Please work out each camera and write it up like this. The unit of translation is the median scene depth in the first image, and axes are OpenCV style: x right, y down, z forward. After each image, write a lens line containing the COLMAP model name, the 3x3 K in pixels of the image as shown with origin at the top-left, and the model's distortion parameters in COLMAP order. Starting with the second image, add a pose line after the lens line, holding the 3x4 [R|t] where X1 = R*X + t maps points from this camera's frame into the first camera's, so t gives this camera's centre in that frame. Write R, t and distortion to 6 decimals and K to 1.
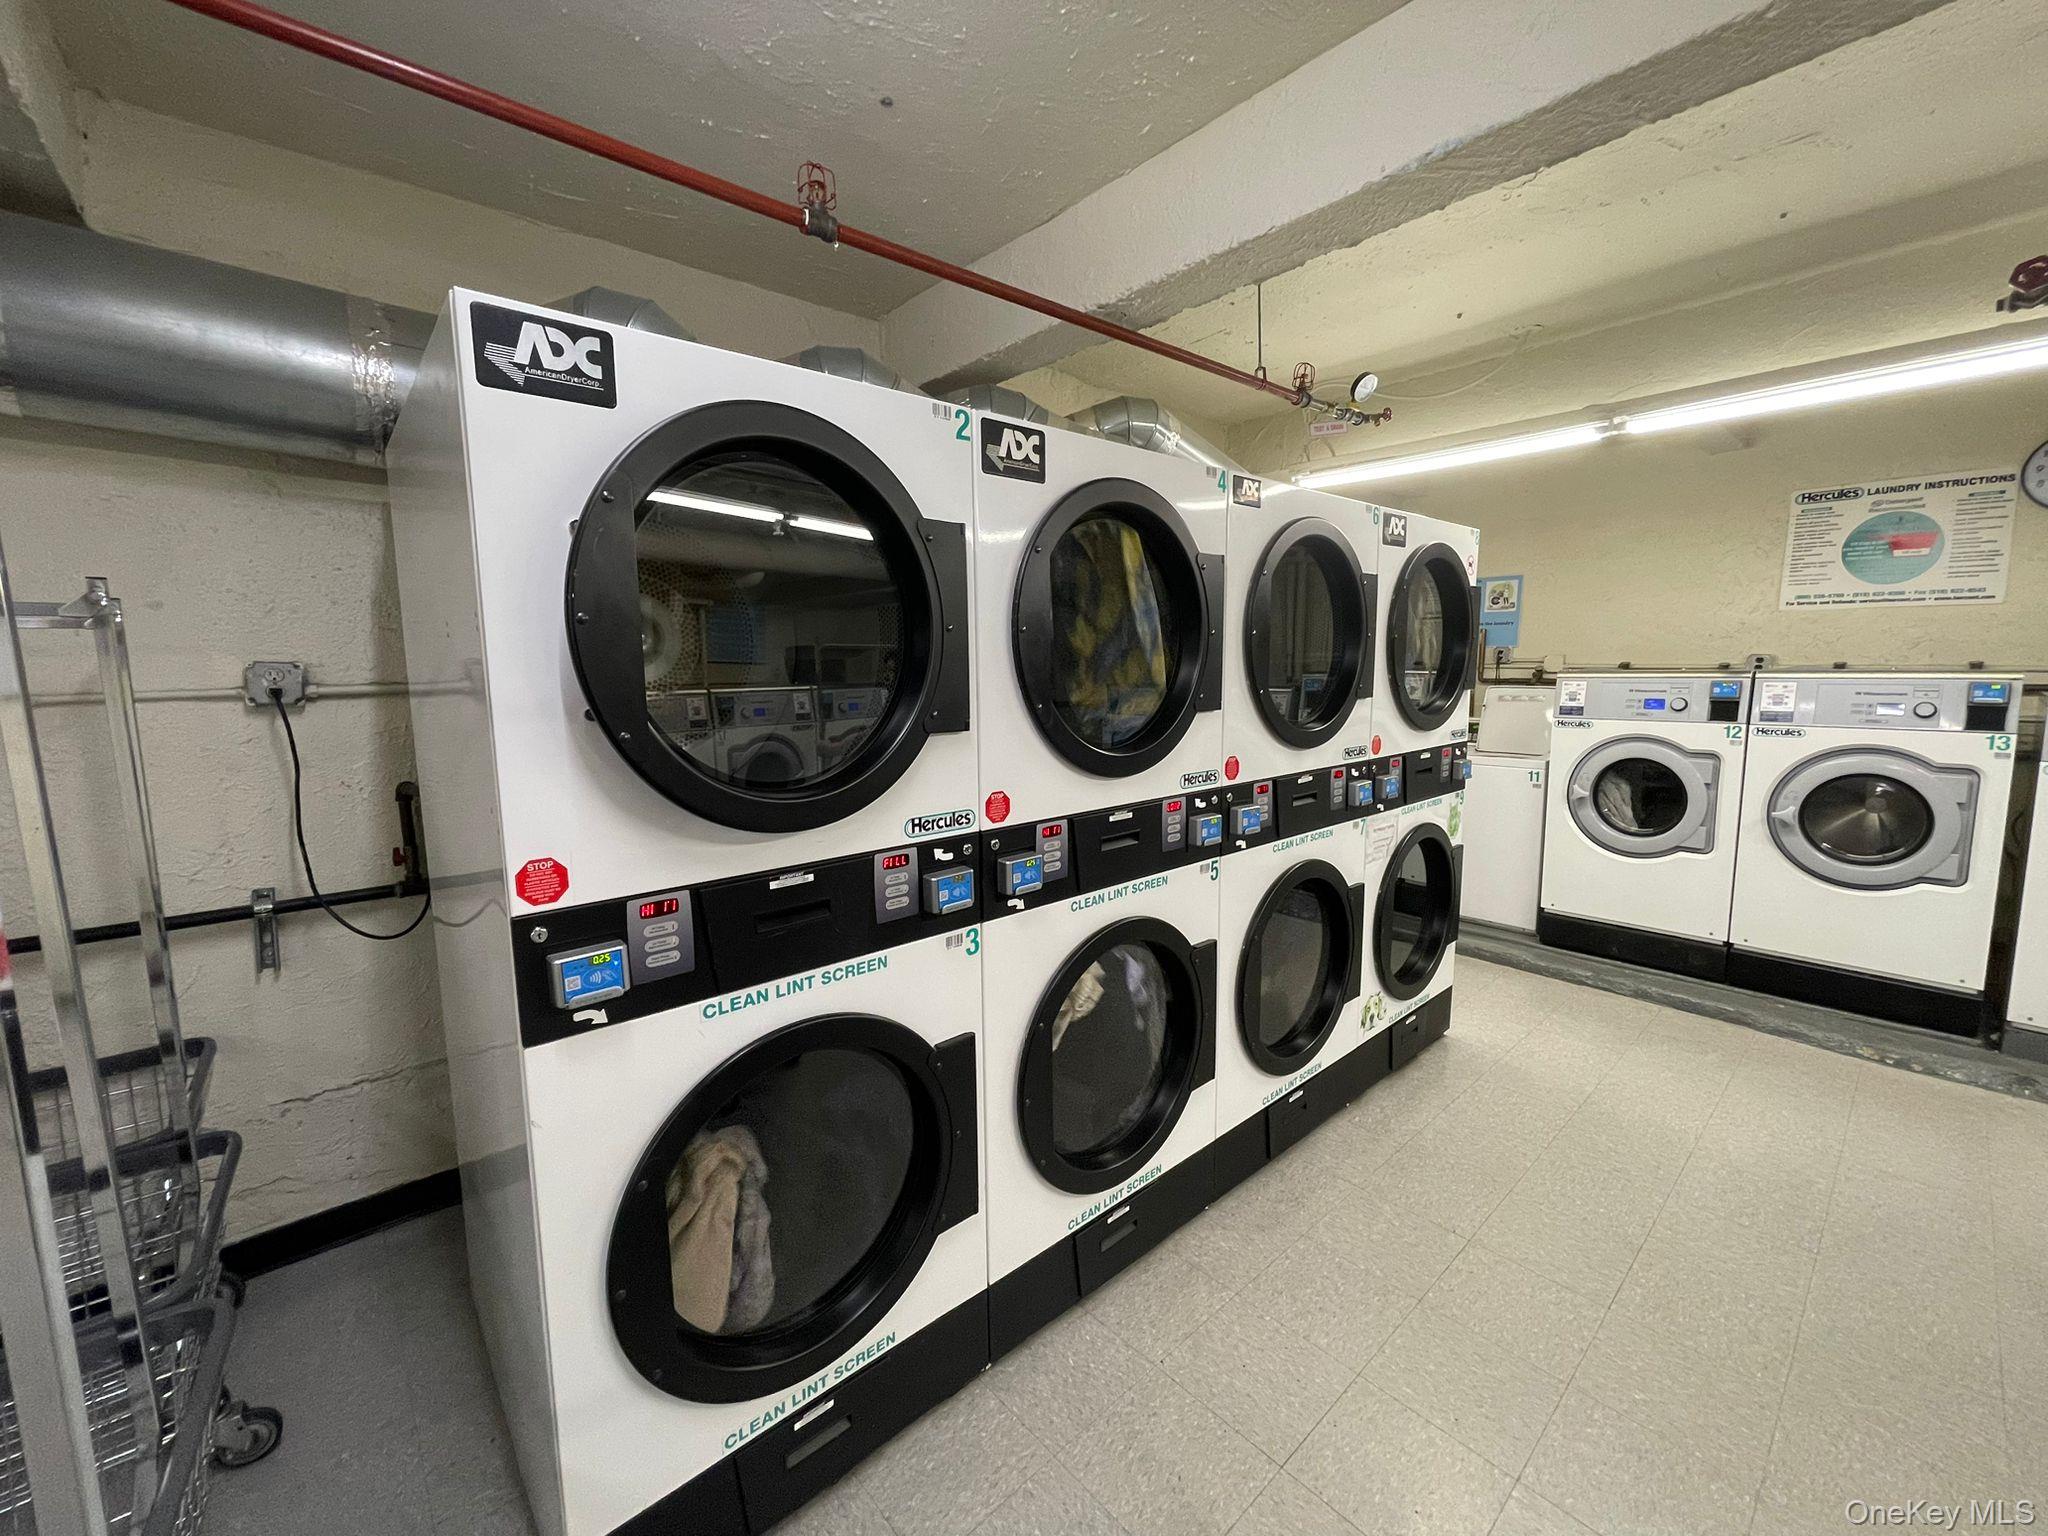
lens RADIAL K [[830.7, 0, 1019.2], [0, 830.7, 765.4], [0, 0, 1]] dist [-0.003753, 0.000239]
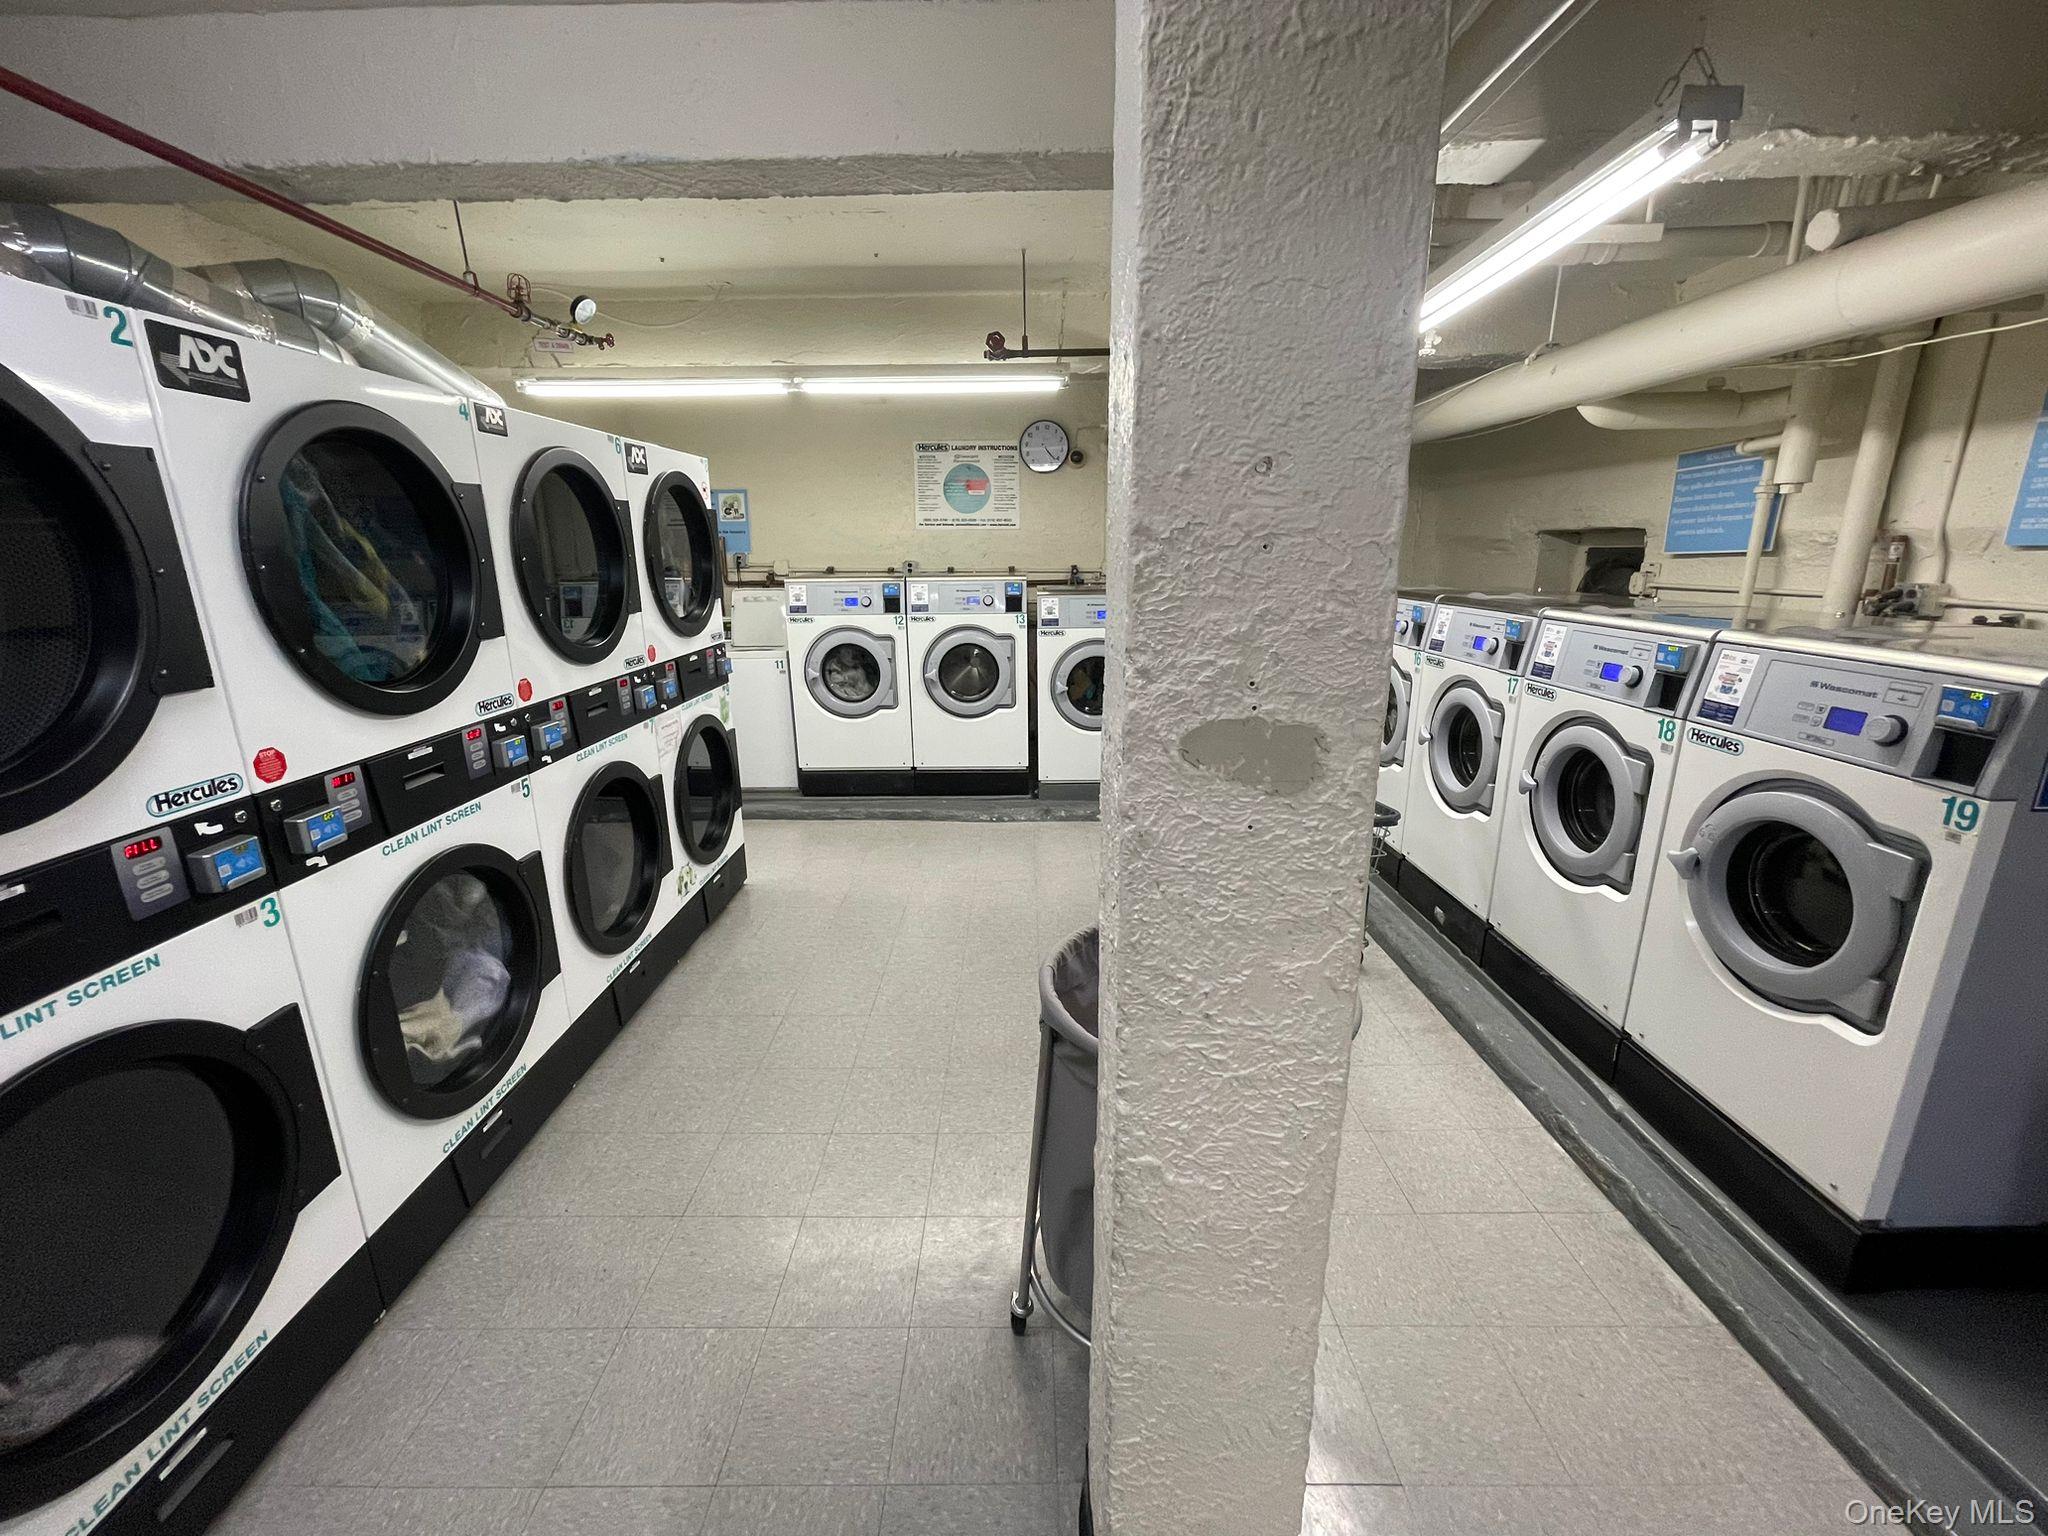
lens RADIAL K [[830.7, 0, 1020.8], [0, 830.7, 764.3], [0, 0, 1]] dist [-0.003753, 0.000239]
pose [[0.667701, -0.184656, 0.721164, -0.097934], [0.094236, 0.981920, 0.164174, -0.017269], [-0.738441, -0.041660, 0.673030, -0.176570]]
